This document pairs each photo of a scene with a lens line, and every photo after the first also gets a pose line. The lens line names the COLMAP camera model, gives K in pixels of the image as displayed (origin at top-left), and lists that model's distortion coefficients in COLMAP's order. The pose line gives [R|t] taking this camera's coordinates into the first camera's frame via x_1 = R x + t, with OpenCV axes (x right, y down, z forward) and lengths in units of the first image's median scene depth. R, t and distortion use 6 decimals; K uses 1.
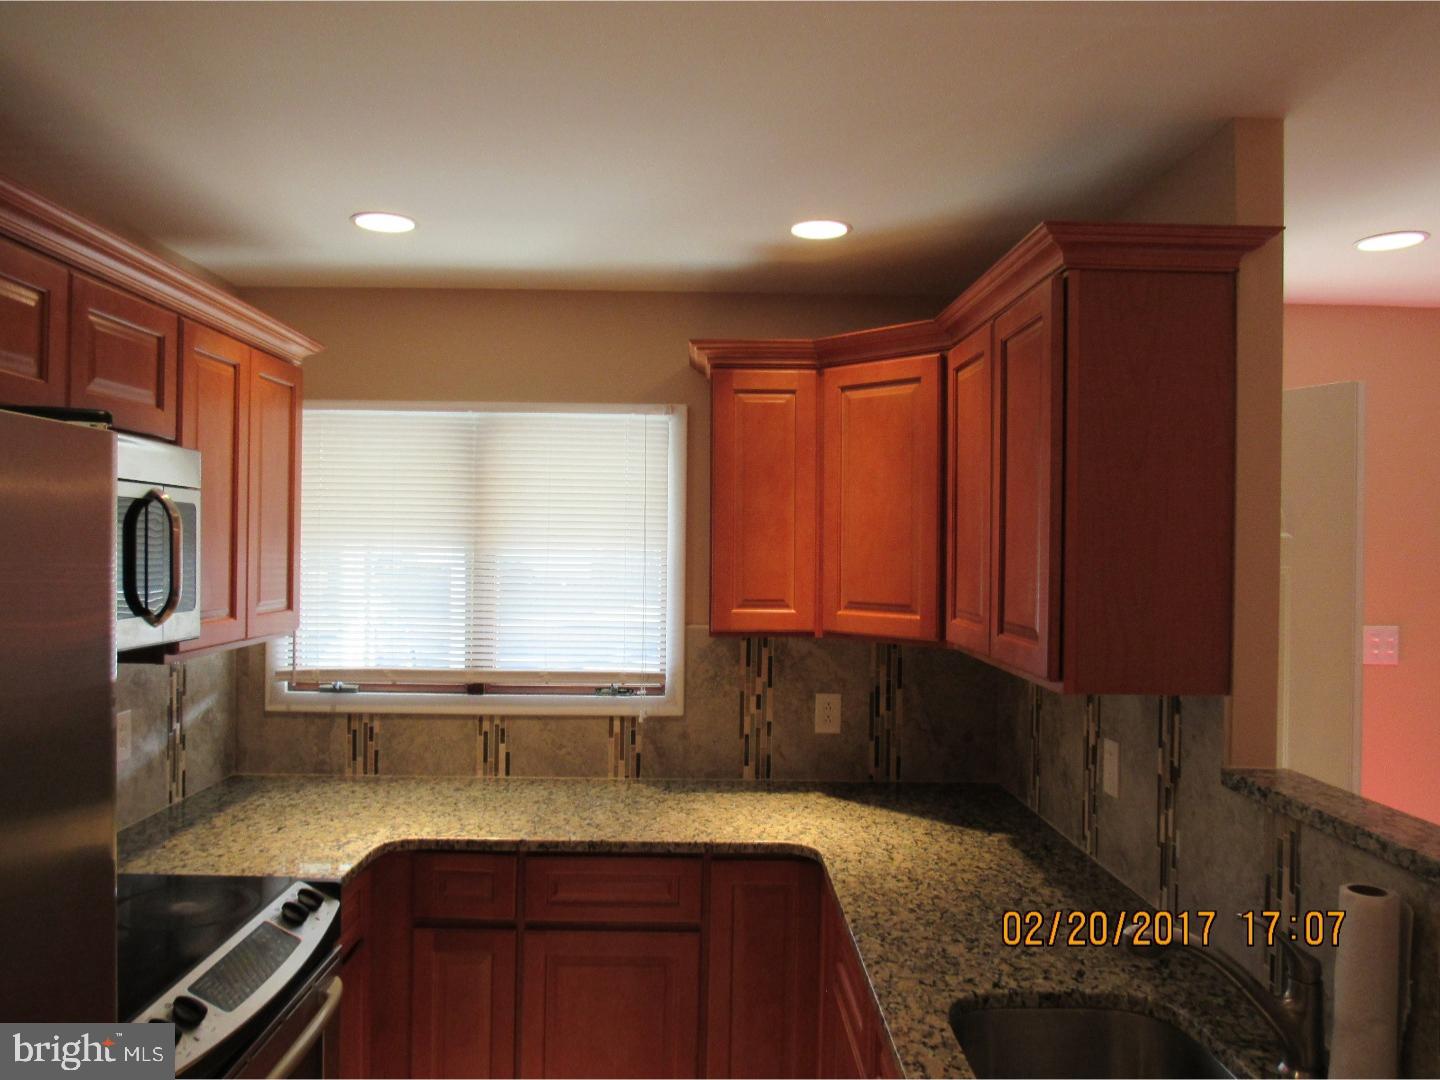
lens RADIAL K [[1032.7, 0, 724.0], [0, 1032.7, 546.1], [0, 0, 1]] dist [-0.032014, 0.016864]
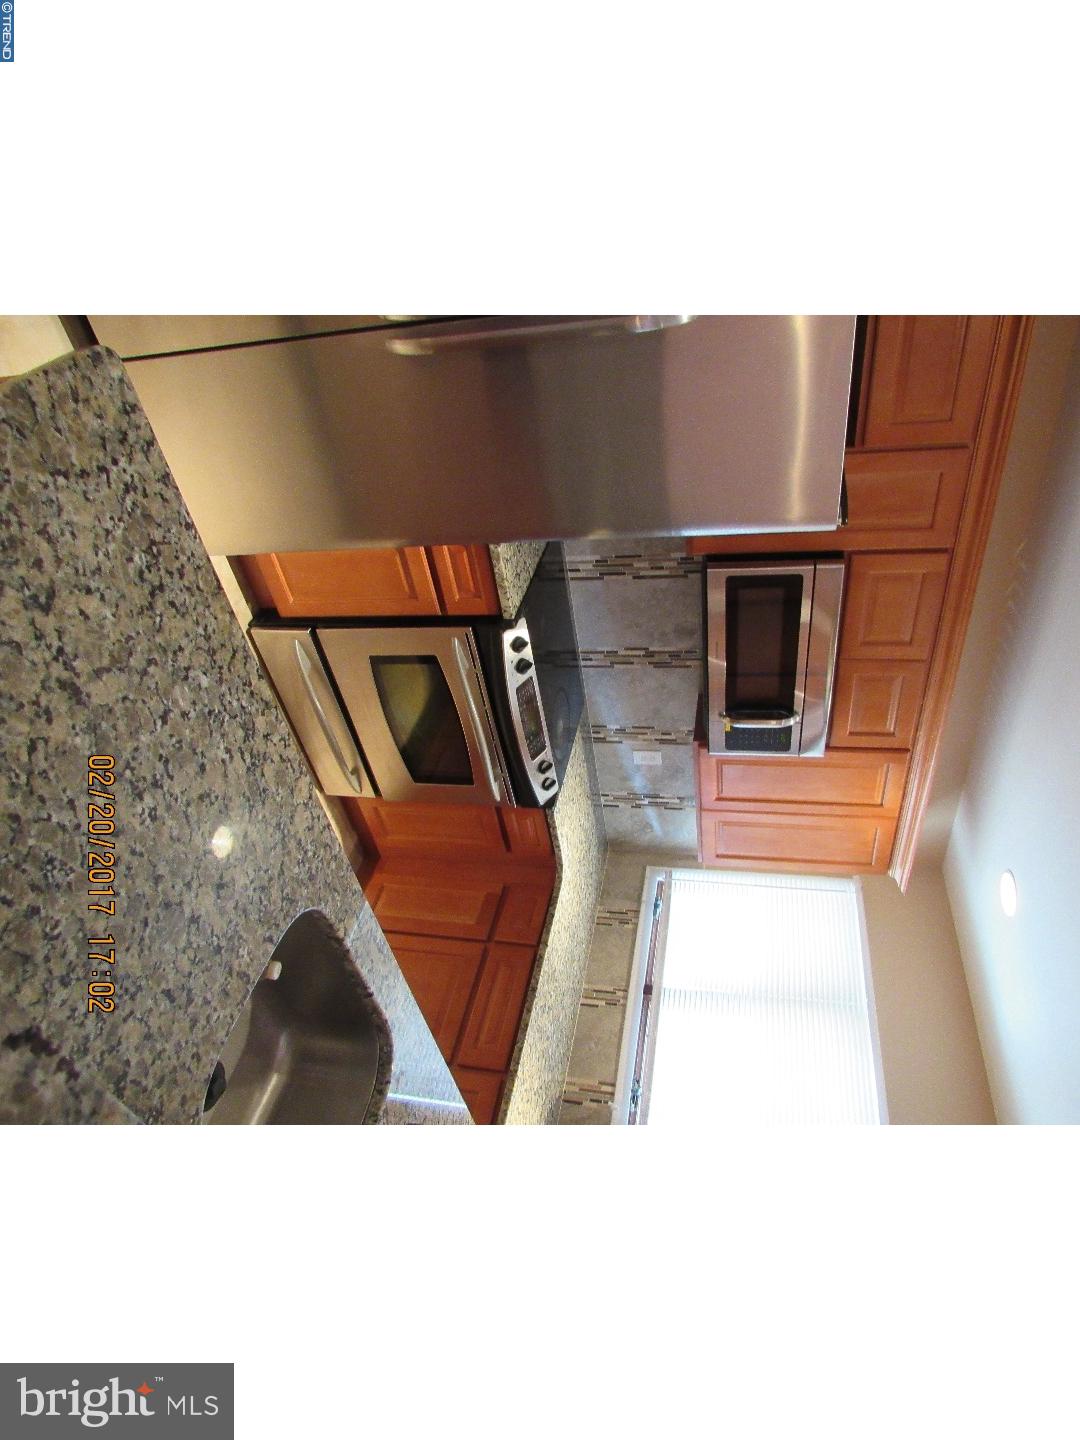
lens RADIAL K [[779.4, 0, 535.8], [0, 779.4, 723.9], [0, 0, 1]] dist [-0.032330, 0.000059]
pose [[-0.200761, 0.625510, -0.753945, 0.378284], [-0.968306, -0.009974, 0.249567, 0.034846], [0.148587, 0.780153, 0.607687, 0.101908]]
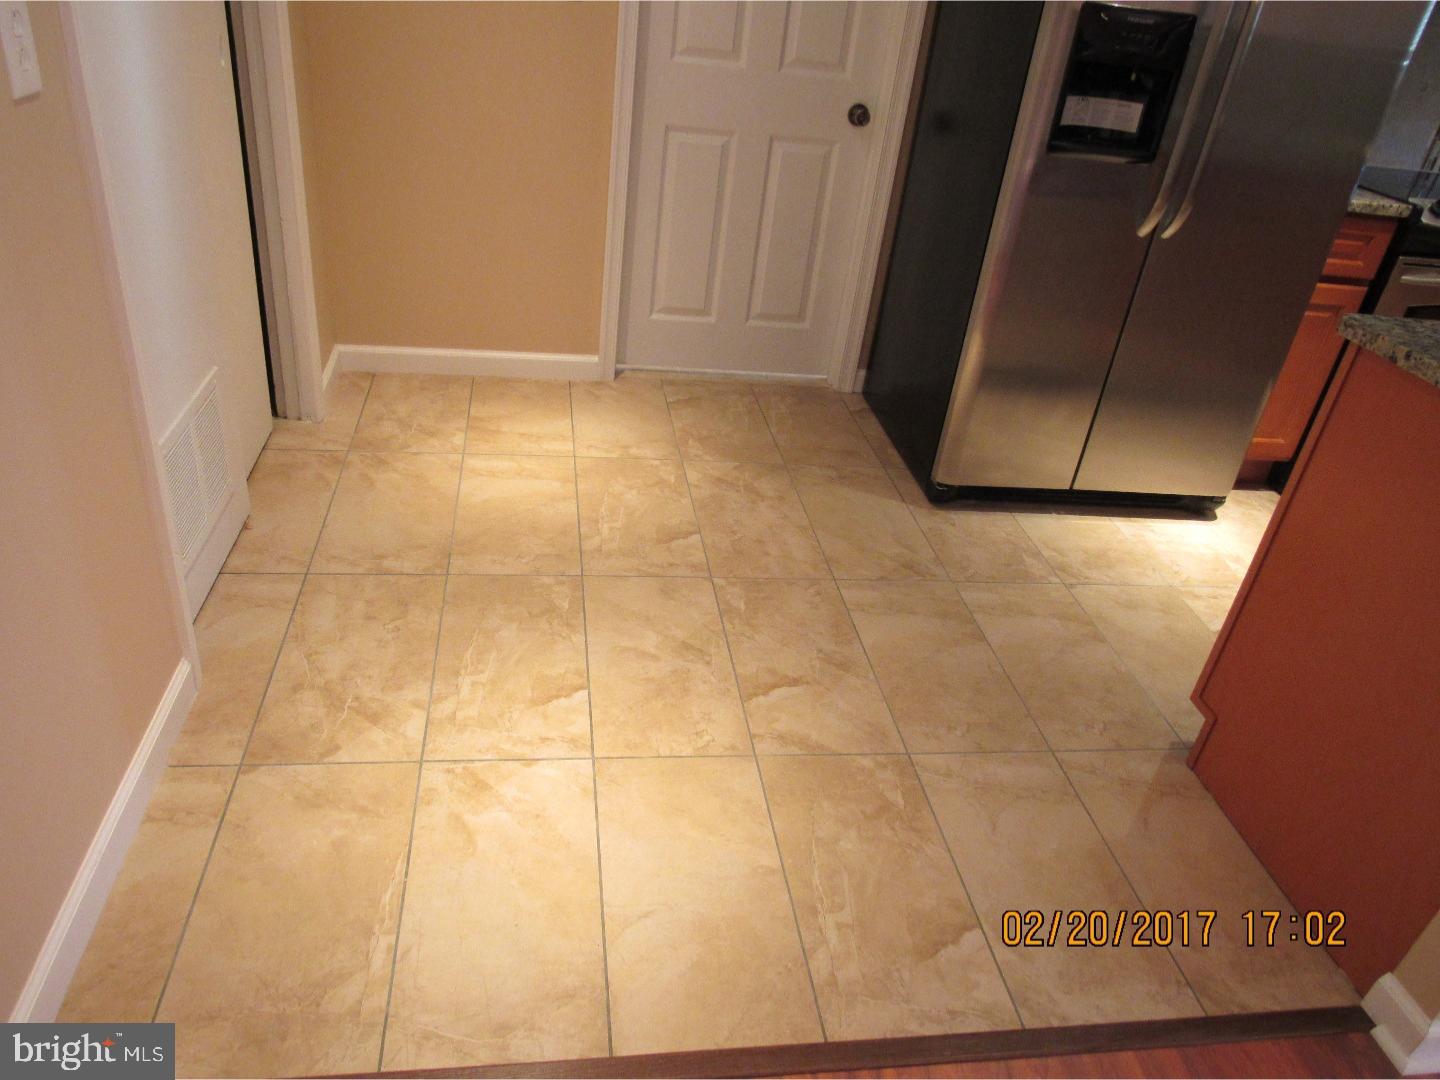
lens RADIAL K [[1032.7, 0, 689.8], [0, 1032.7, 515.0], [0, 0, 1]] dist [-0.032014, 0.016864]
pose [[0.109733, 0.492401, -0.863424, 0.653347], [-0.114877, 0.869131, 0.481056, 0.114851], [0.987300, 0.046400, 0.151938, -0.334662]]
